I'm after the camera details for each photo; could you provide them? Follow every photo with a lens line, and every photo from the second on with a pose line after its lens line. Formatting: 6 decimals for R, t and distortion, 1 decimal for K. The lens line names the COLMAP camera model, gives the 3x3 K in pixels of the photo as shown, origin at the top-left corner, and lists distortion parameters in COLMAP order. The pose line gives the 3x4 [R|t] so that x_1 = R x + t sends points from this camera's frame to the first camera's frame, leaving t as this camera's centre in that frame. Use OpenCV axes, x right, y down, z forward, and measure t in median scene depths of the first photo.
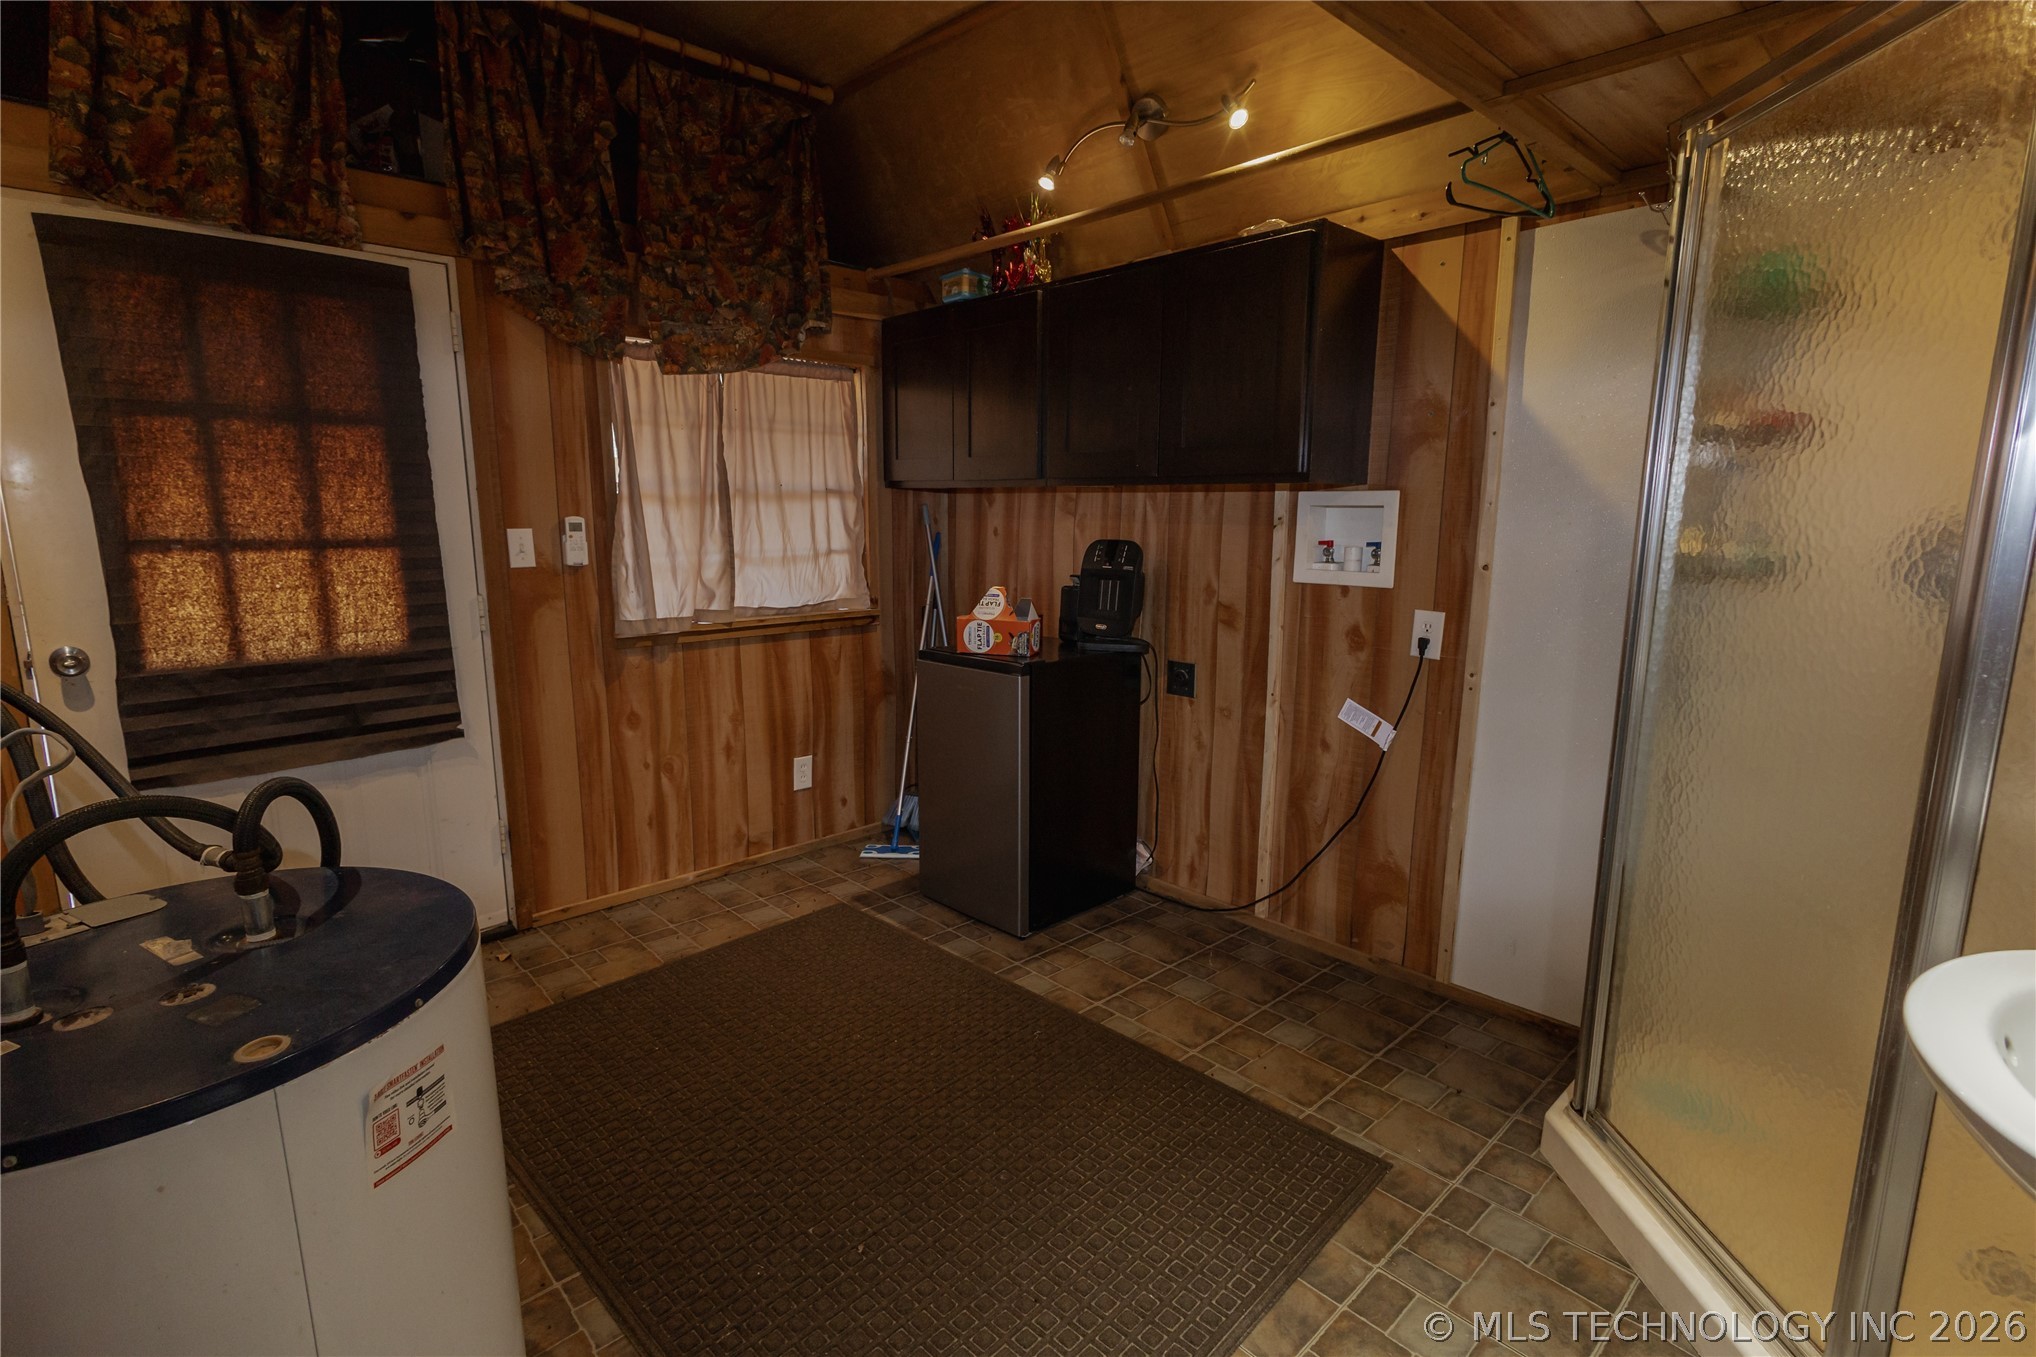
lens RADIAL K [[942.3, 0, 1019.8], [0, 942.3, 678.4], [0, 0, 1]] dist [0.003438, 0.000229]
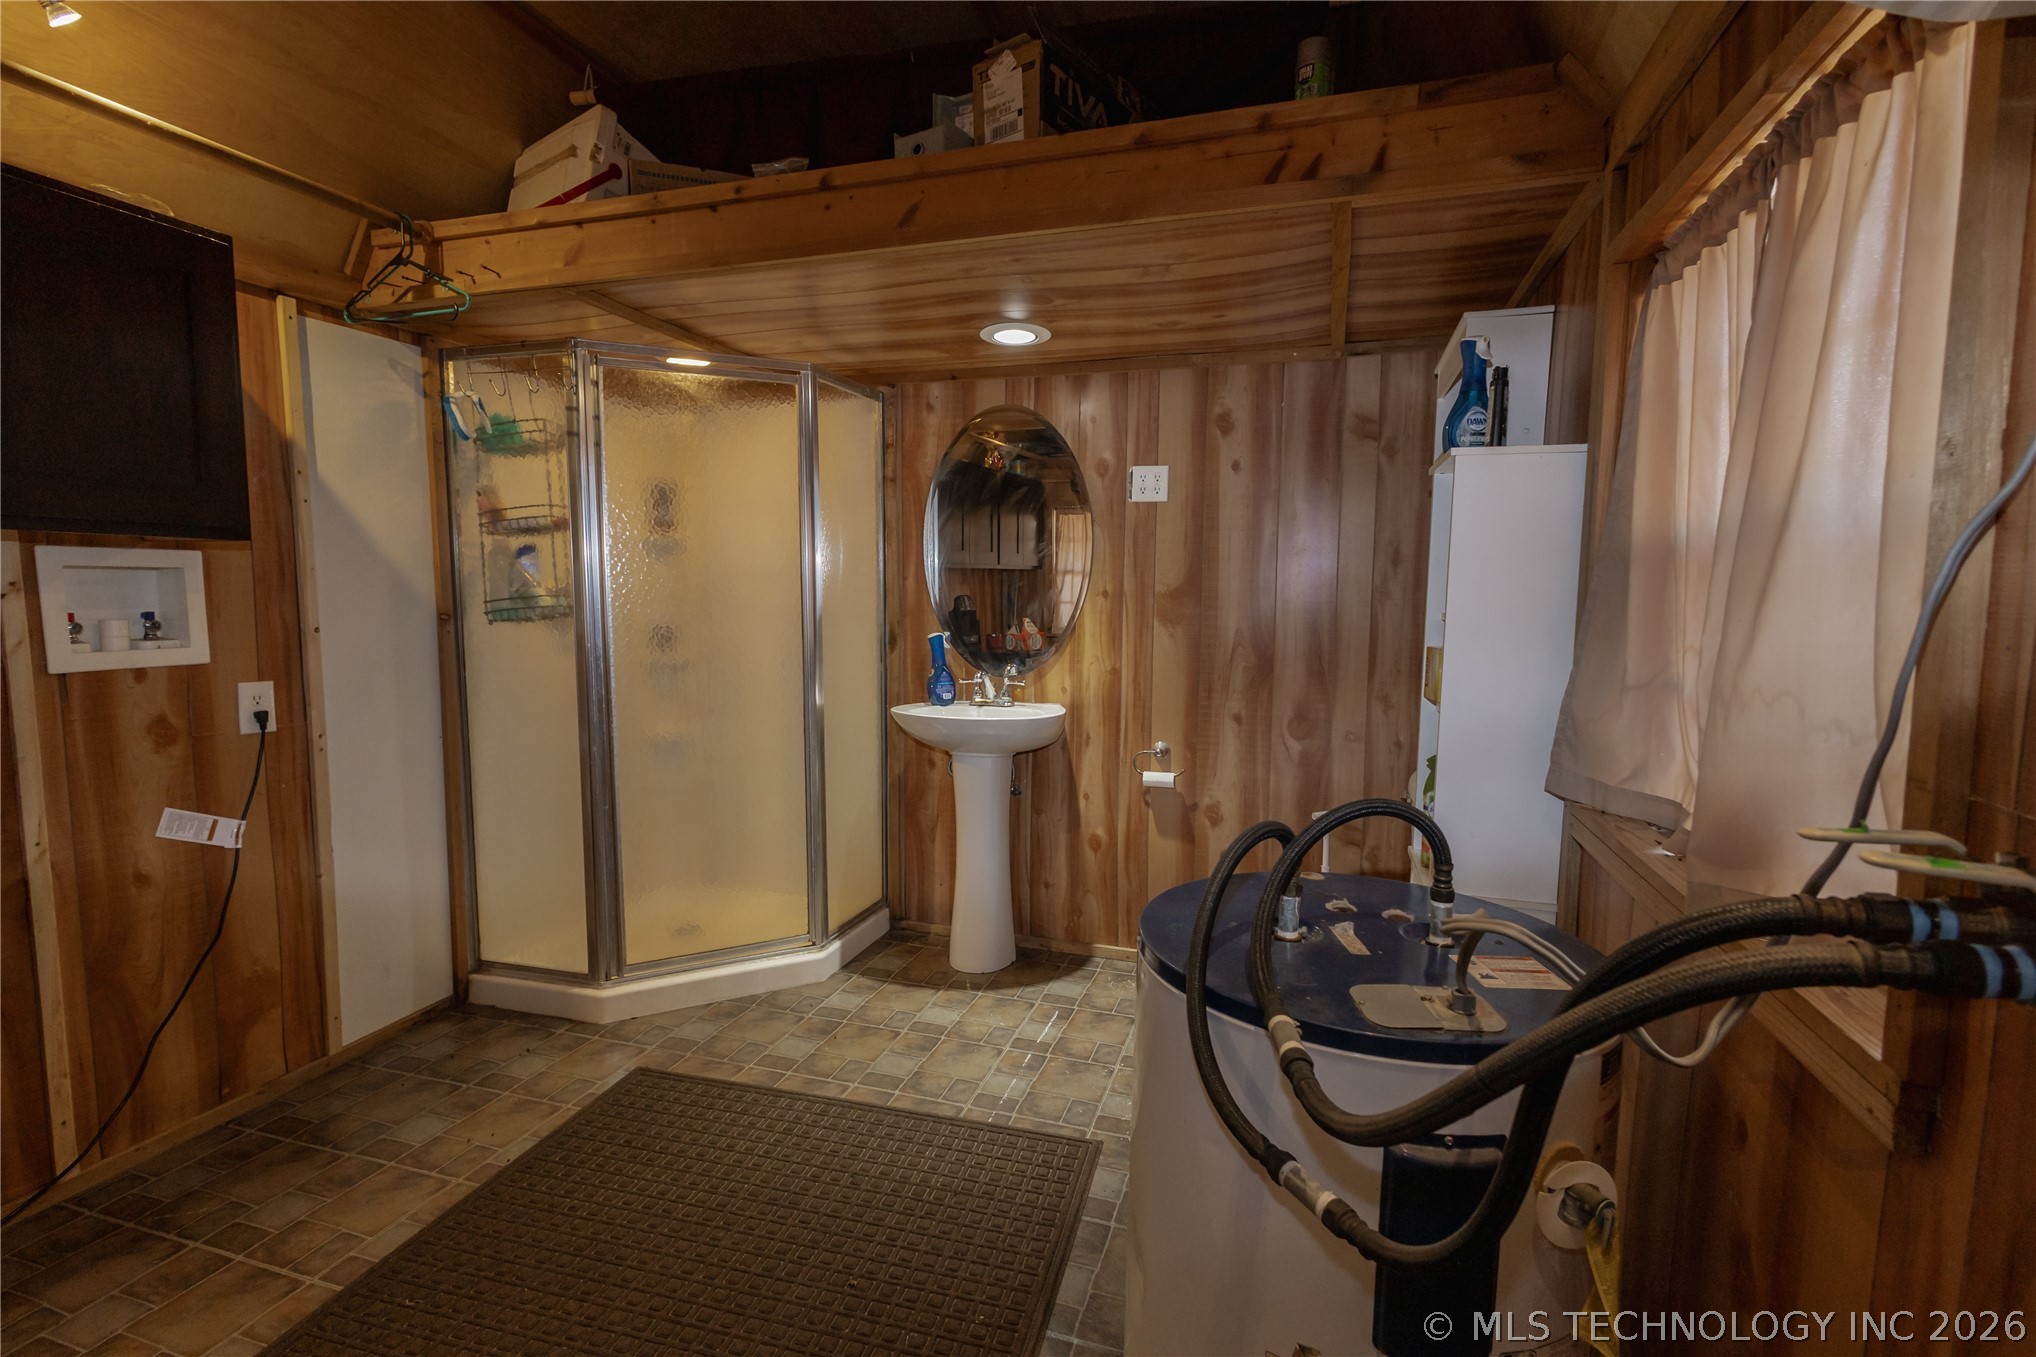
lens RADIAL K [[942.3, 0, 1006.0], [0, 942.3, 678.4], [0, 0, 1]] dist [0.003438, 0.000229]
pose [[-0.467969, -0.093881, 0.878744, -0.695985], [0.146353, 0.972379, 0.181824, -0.130637], [-0.871542, 0.213695, -0.441303, 0.738913]]
